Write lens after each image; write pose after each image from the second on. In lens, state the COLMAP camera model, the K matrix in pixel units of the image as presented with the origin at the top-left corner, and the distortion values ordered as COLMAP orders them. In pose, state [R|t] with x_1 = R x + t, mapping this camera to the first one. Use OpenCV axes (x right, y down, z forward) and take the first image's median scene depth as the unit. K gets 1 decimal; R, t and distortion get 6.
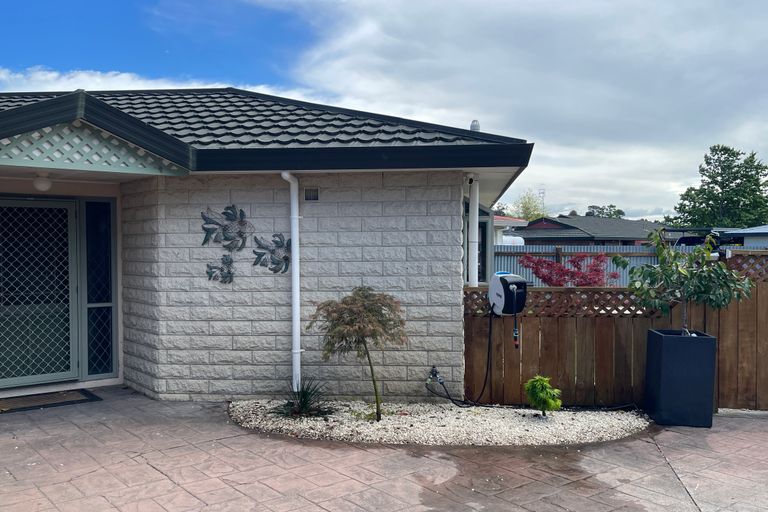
lens RADIAL K [[701.1, 0, 384.3], [0, 701.1, 257.0], [0, 0, 1]] dist [-0.002174, -0.019186]
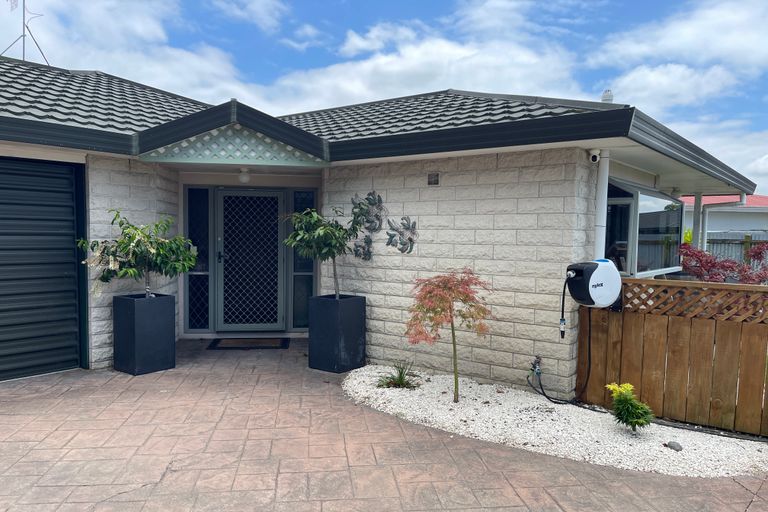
lens RADIAL K [[576.2, 0, 386.5], [0, 576.2, 270.4], [0, 0, 1]] dist [0.002344, -0.010123]
pose [[0.843704, 0.051317, -0.534351, 0.303193], [-0.020562, 0.997779, 0.063356, -0.006376], [0.536415, -0.042466, 0.842885, 0.230099]]
